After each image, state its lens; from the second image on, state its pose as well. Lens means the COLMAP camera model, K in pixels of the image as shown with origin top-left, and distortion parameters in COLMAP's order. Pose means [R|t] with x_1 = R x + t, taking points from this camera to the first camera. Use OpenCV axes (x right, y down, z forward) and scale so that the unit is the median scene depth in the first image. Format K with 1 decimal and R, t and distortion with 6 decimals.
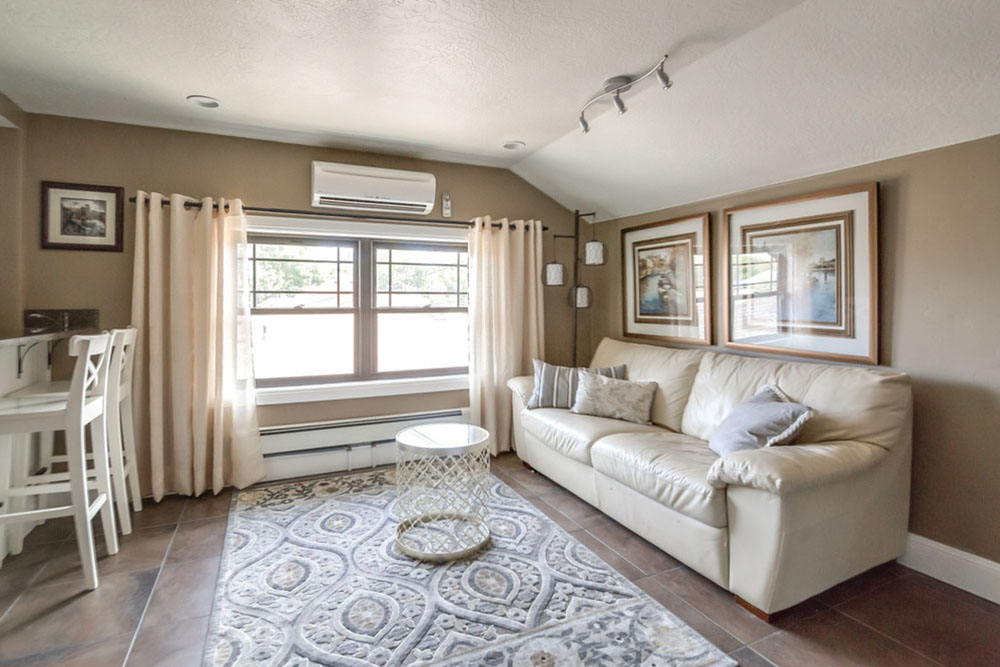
lens RADIAL K [[496.5, 0, 496.8], [0, 496.5, 296.2], [0, 0, 1]] dist [-0.002015, -0.000157]
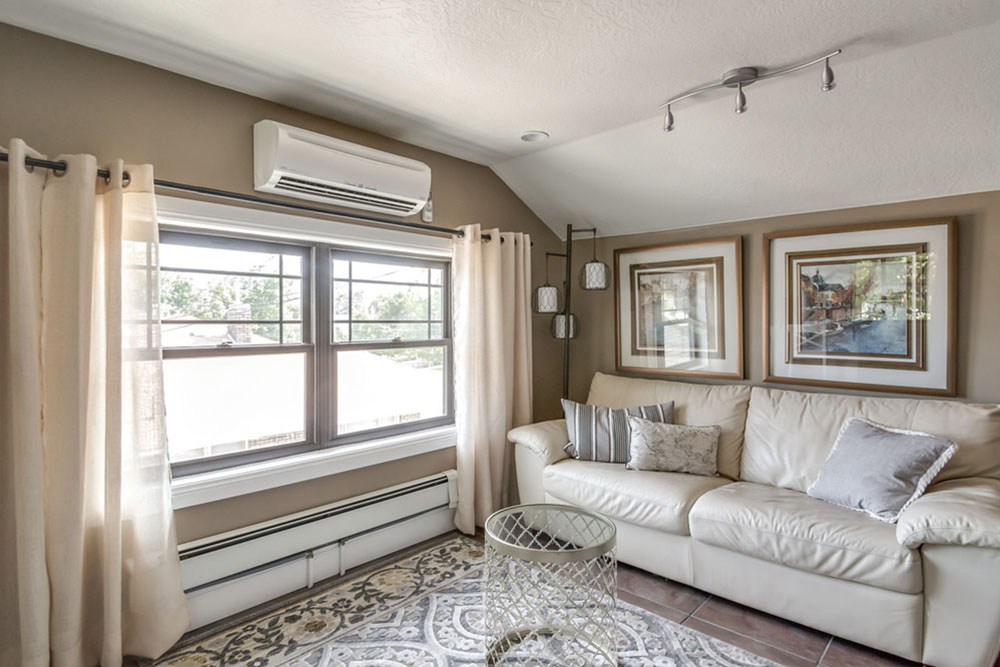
lens RADIAL K [[535.1, 0, 501.7], [0, 535.1, 315.9], [0, 0, 1]] dist [0.043850, -0.039693]
pose [[0.924248, 0.003513, 0.381775, -0.360270], [-0.001893, 0.999988, -0.004618, -0.013979], [-0.381787, 0.003546, 0.924244, 0.235779]]
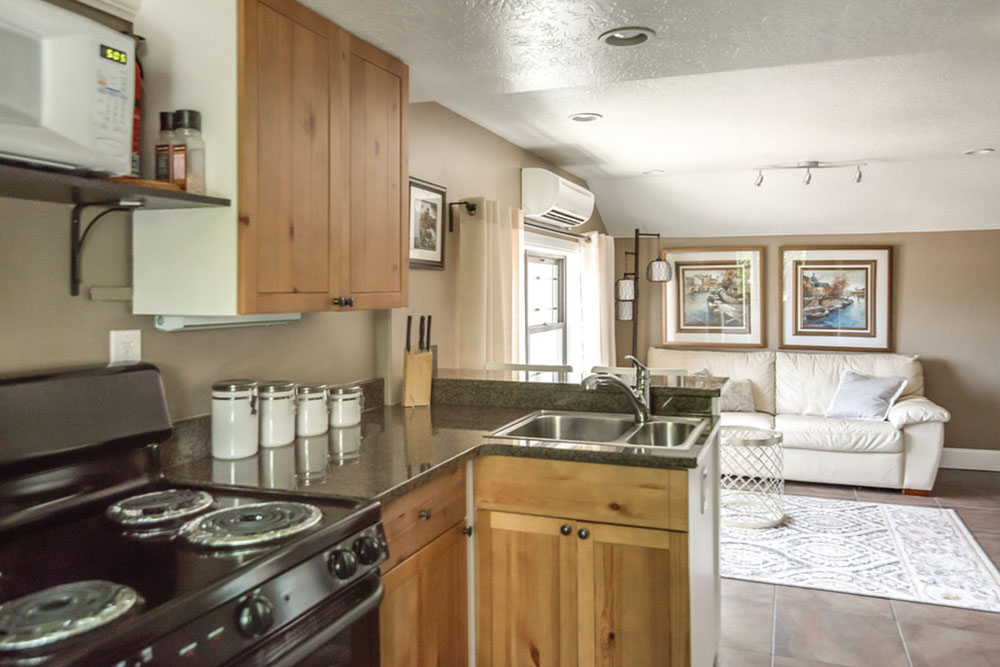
lens RADIAL K [[720.8, 0, 524.7], [0, 720.8, 283.0], [0, 0, 1]] dist [-0.000422, -0.000162]
pose [[0.703451, 0.005769, 0.710720, -1.336497], [-0.002554, 0.999981, -0.005589, -0.058987], [-0.710739, 0.002116, 0.703453, 0.105740]]
